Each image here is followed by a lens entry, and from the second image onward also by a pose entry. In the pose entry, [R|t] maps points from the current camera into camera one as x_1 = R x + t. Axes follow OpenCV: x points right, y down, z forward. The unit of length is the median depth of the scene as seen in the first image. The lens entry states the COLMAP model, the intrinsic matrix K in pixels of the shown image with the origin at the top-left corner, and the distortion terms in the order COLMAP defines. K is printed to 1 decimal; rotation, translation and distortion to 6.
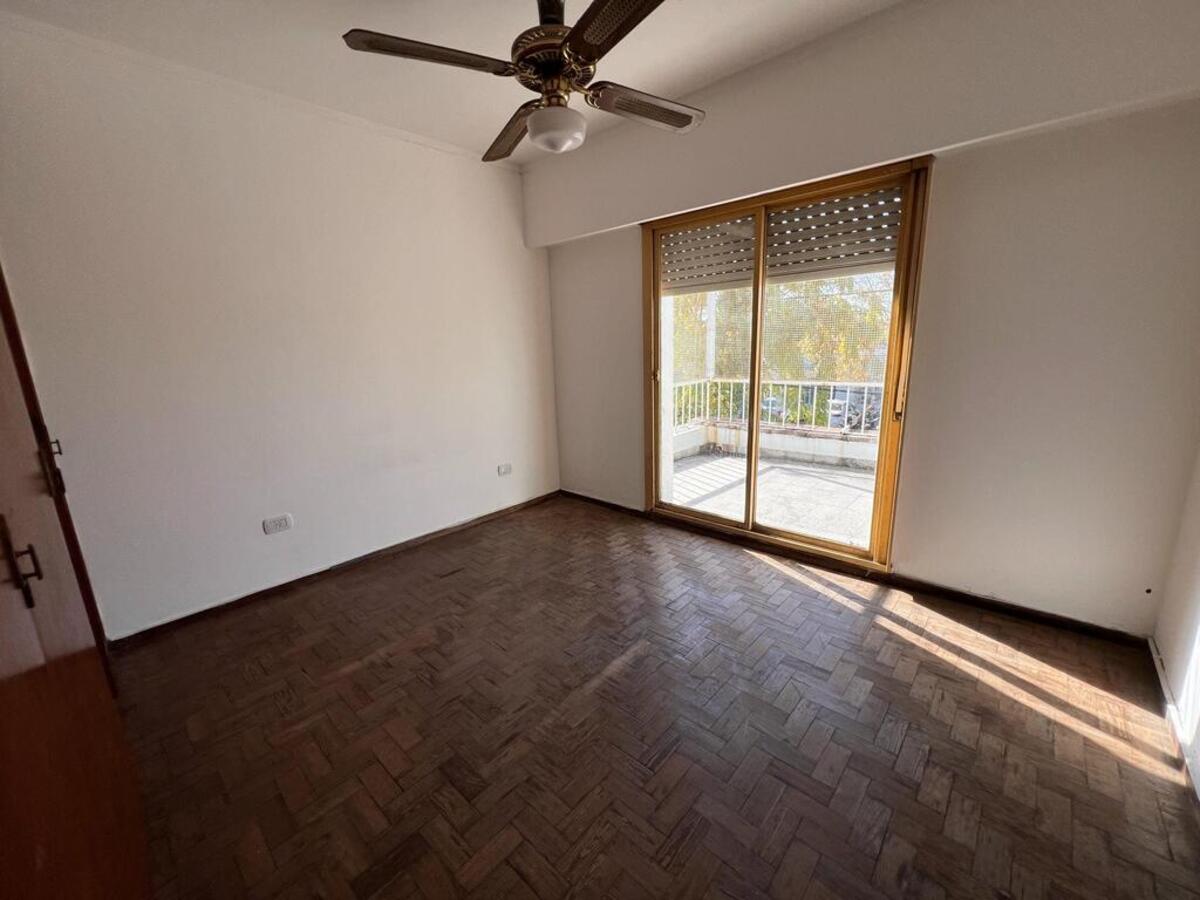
lens RADIAL K [[478.5, 0, 597.9], [0, 478.5, 447.9], [0, 0, 1]] dist [0.002531, 0.000297]
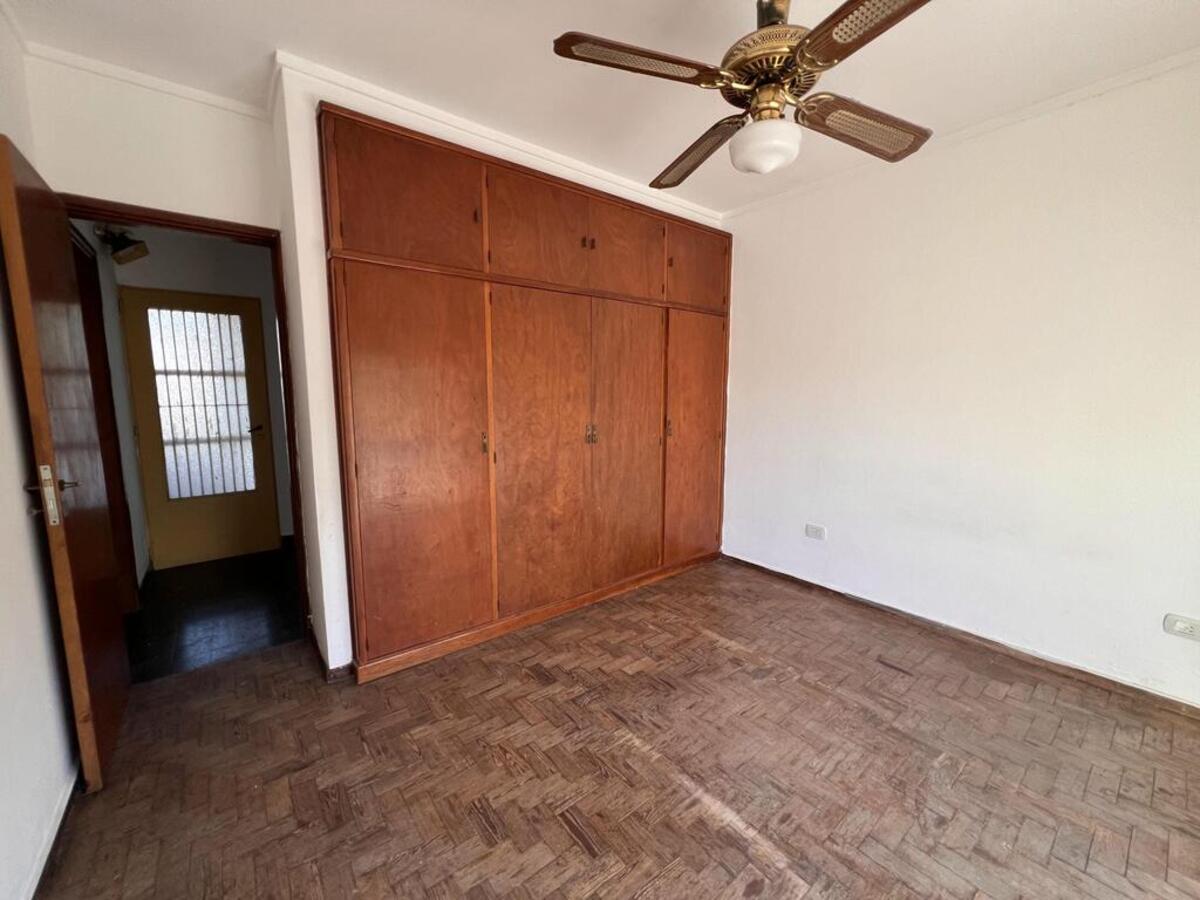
lens RADIAL K [[478.5, 0, 600.0], [0, 478.5, 442.9], [0, 0, 1]] dist [0.002531, 0.000297]
pose [[-0.152225, 0.148692, -0.977097, 0.533652], [-0.209324, 0.961341, 0.178905, -0.151672], [0.965925, 0.231764, -0.115215, 0.560257]]
